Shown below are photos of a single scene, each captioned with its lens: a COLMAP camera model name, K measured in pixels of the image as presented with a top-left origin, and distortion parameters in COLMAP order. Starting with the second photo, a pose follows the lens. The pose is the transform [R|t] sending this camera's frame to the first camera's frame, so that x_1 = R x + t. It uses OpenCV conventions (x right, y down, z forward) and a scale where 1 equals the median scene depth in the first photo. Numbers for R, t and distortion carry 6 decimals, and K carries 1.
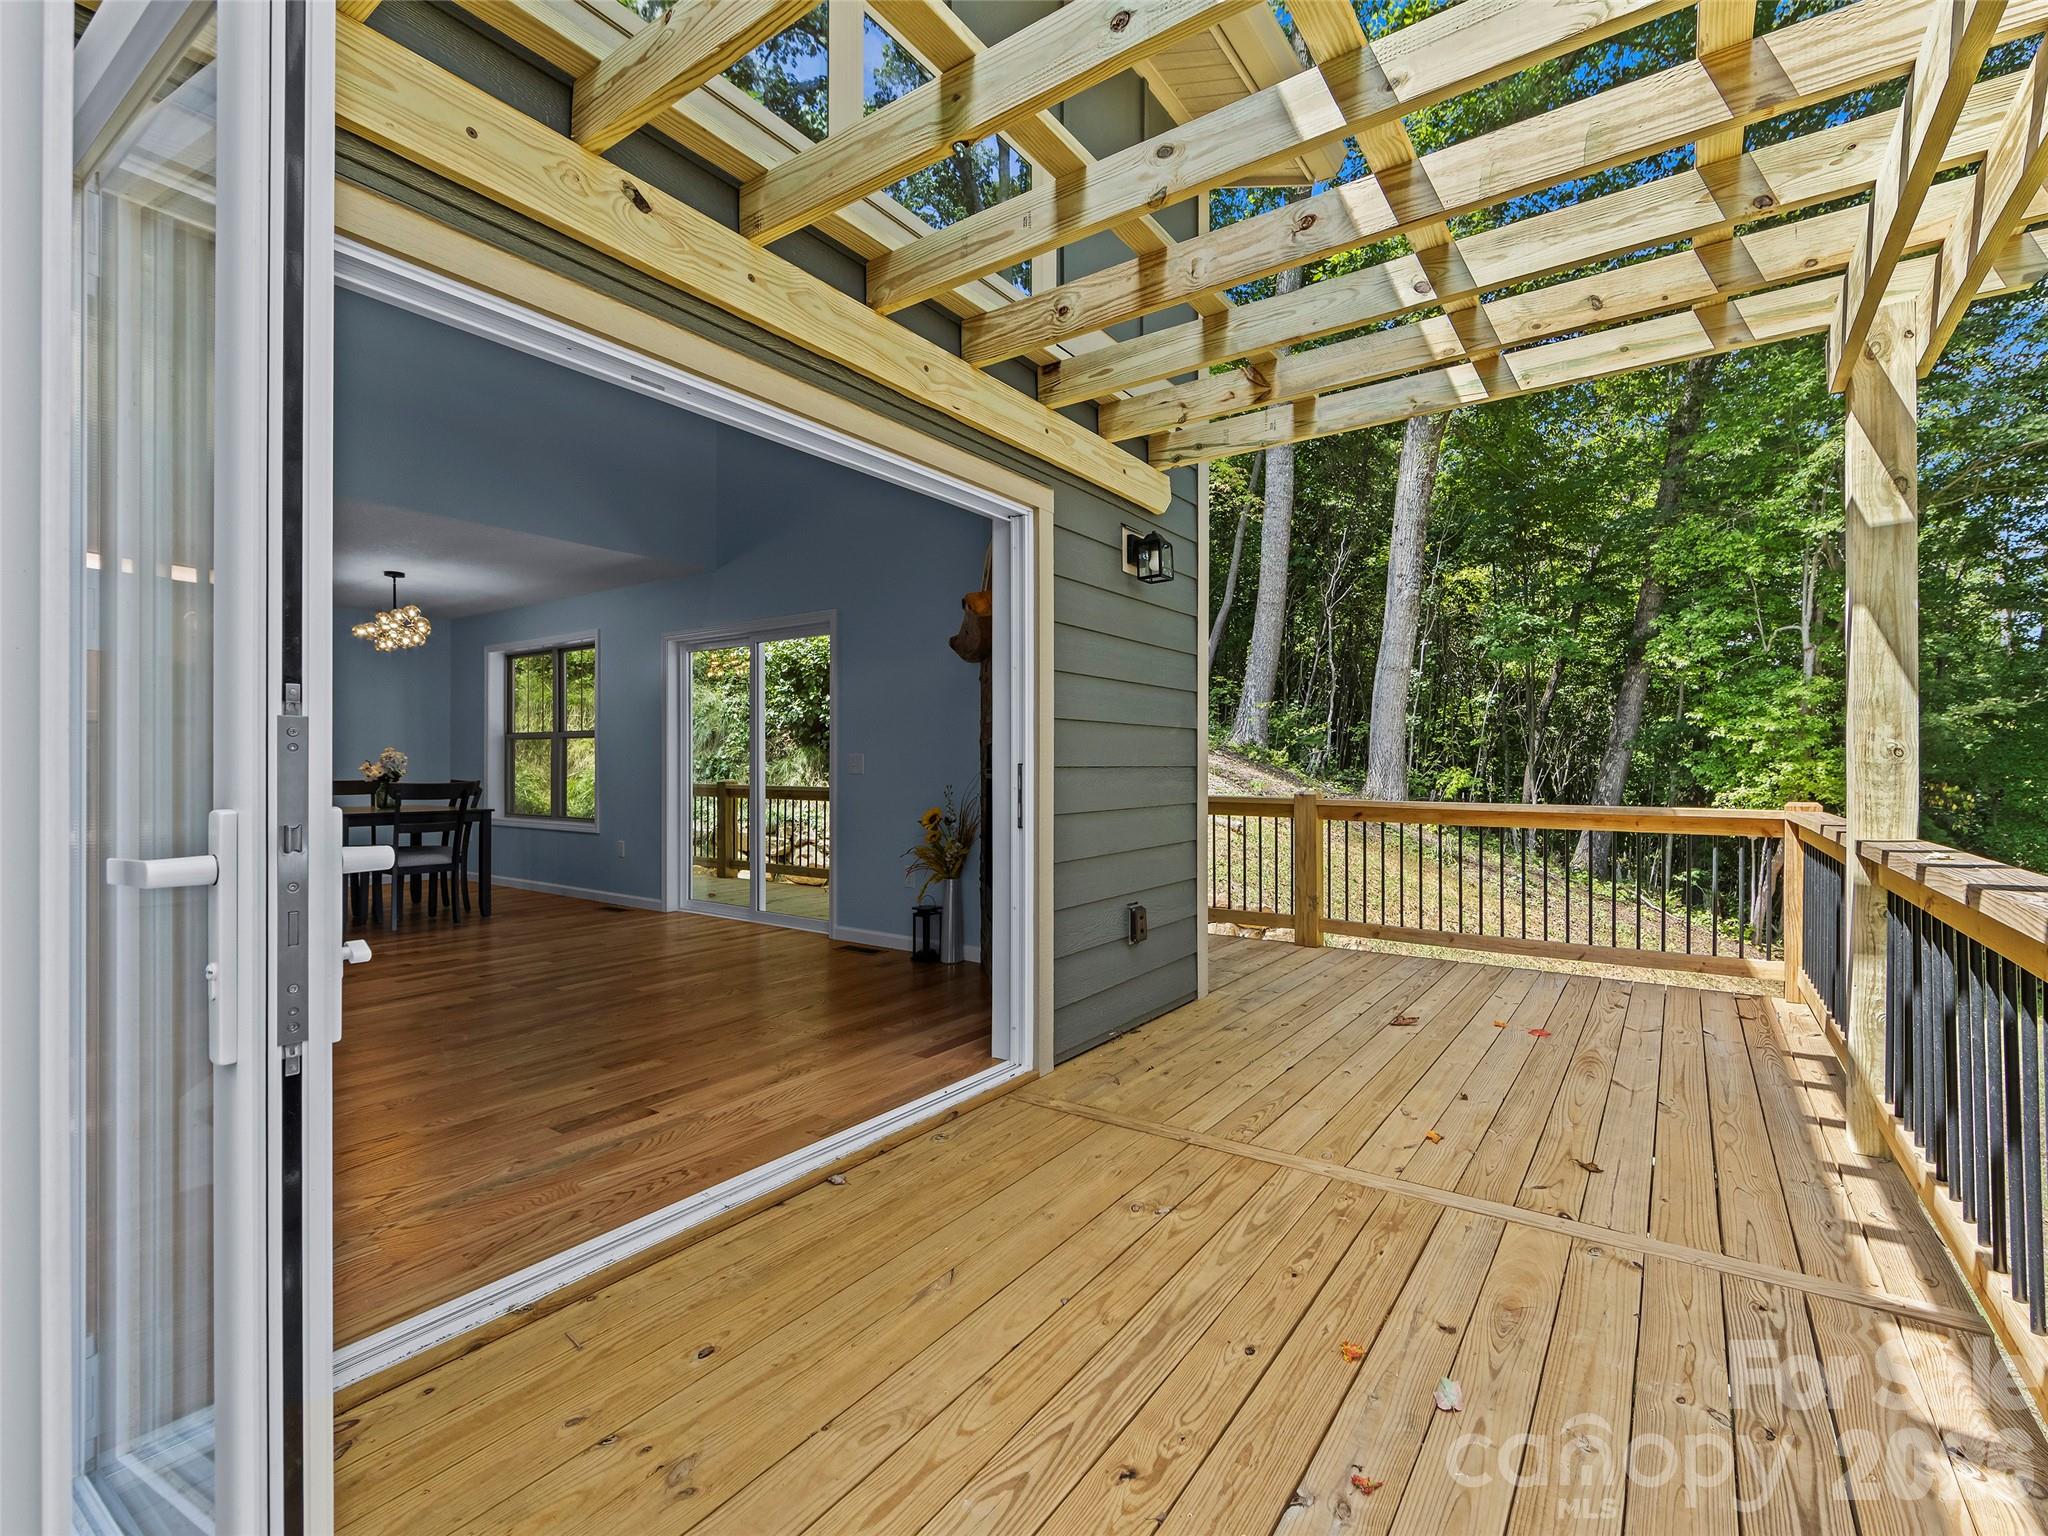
lens RADIAL K [[897.8, 0, 1068.2], [0, 897.8, 766.3], [0, 0, 1]] dist [-0.001163, -0.000125]
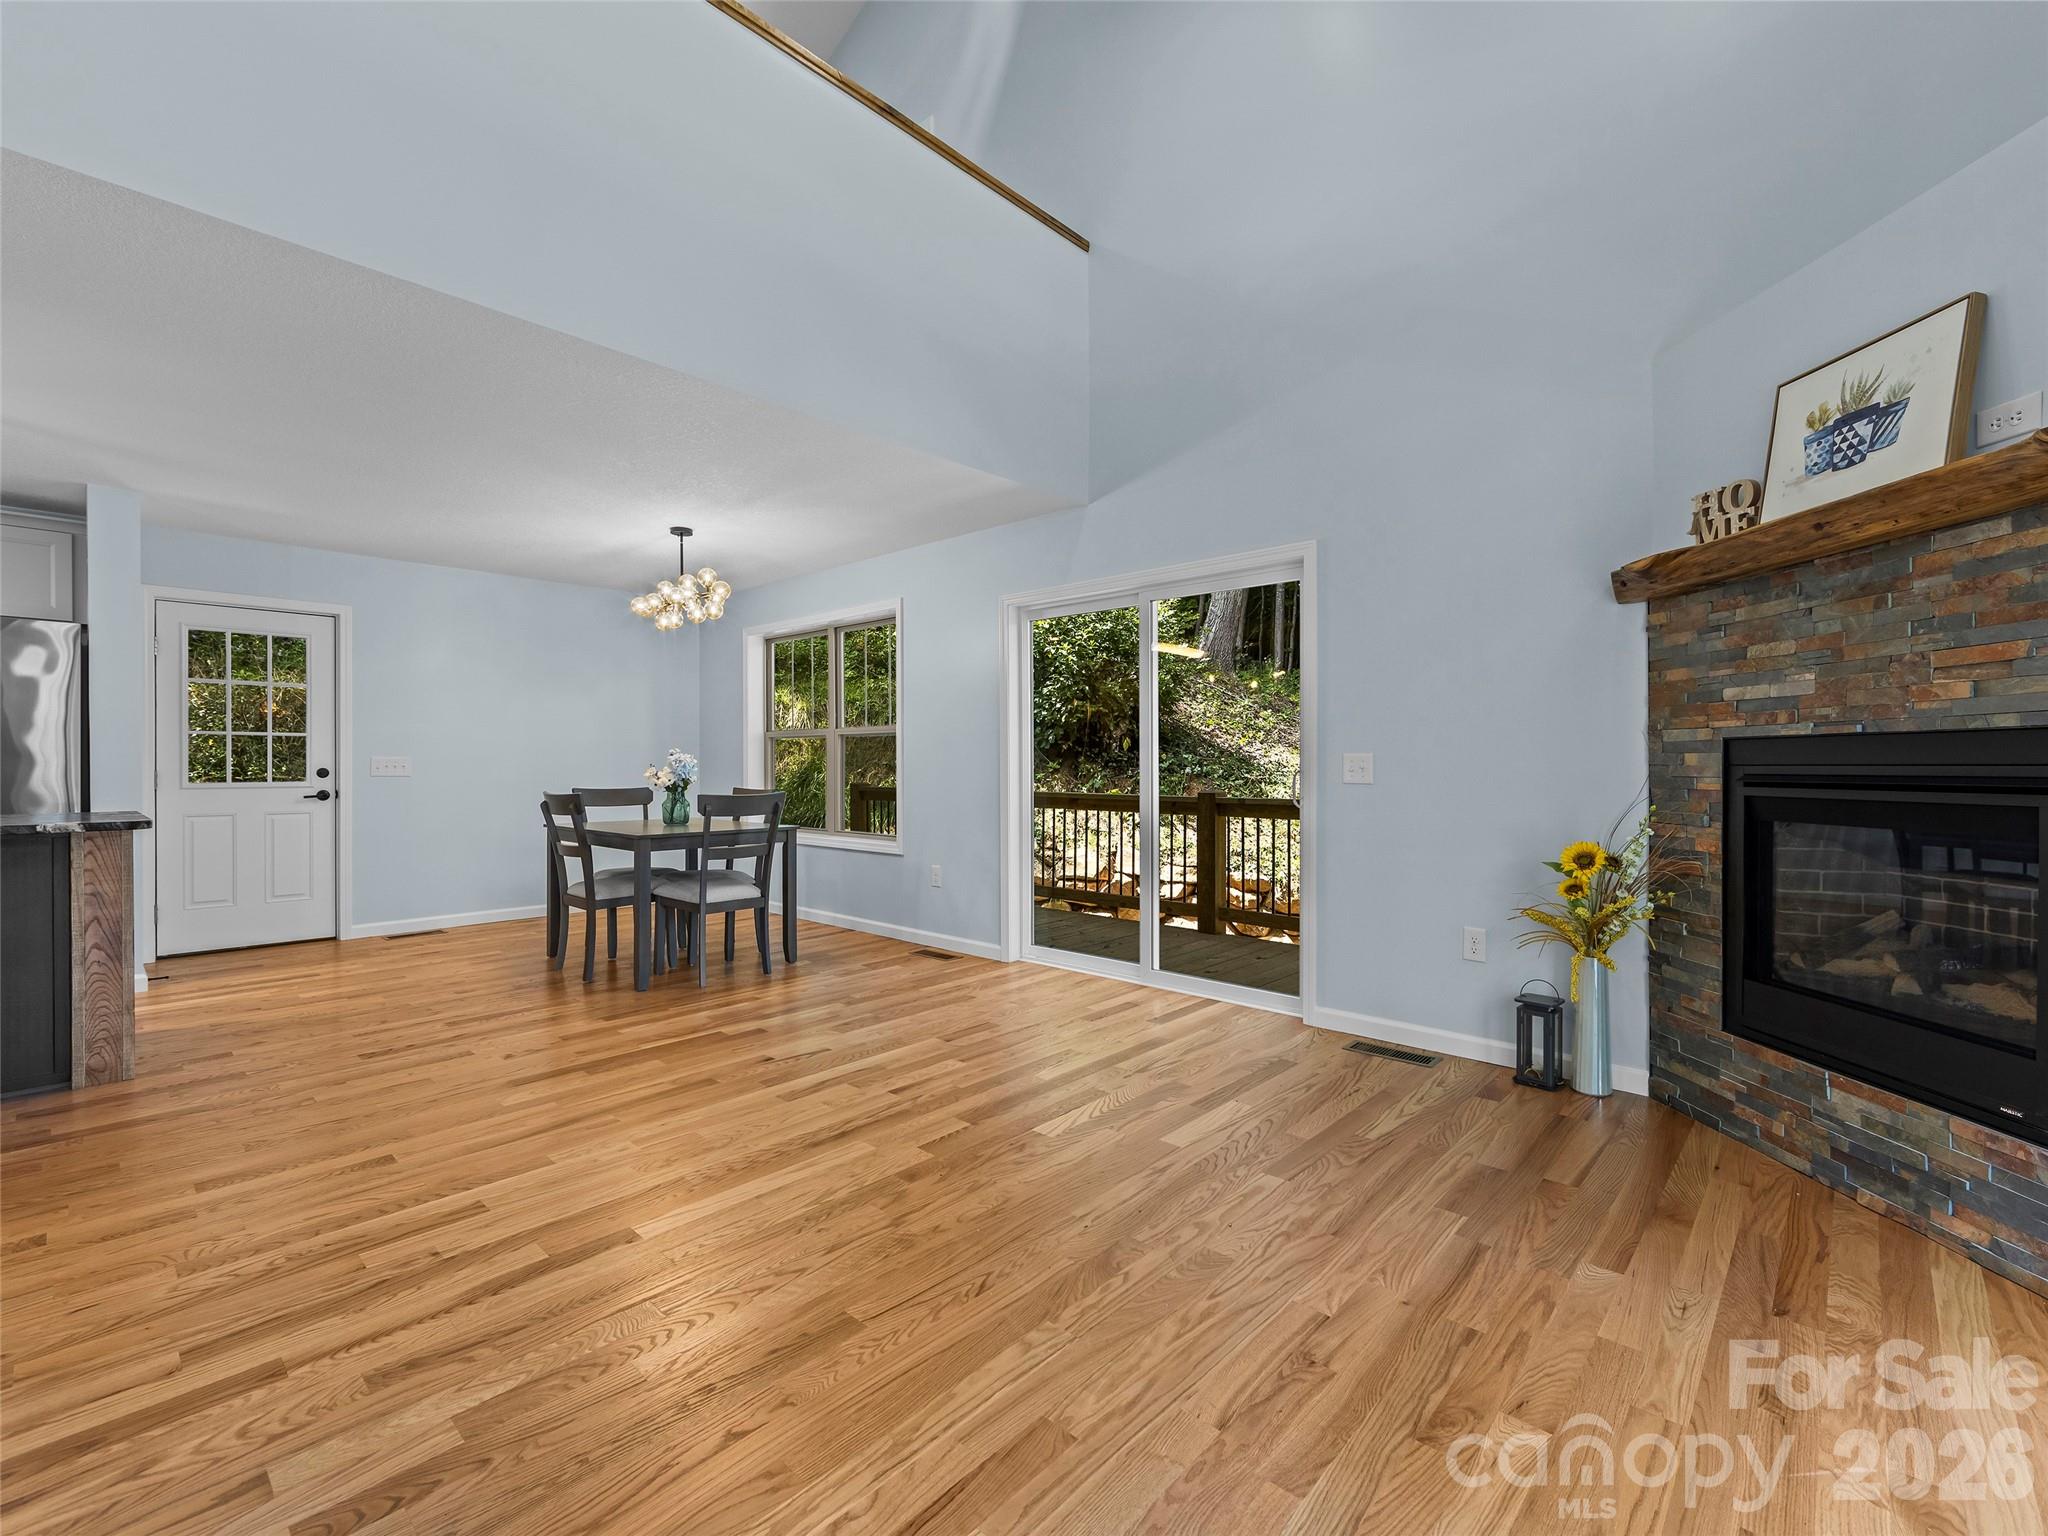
lens RADIAL K [[897.2, 0, 1037.5], [0, 897.2, 770.6], [0, 0, 1]] dist [-0.005057, -0.000474]
pose [[0.988587, -0.000438, -0.150652, -0.318826], [0.001583, 0.999971, 0.007483, -0.005682], [0.150645, -0.007636, 0.988558, 0.256696]]
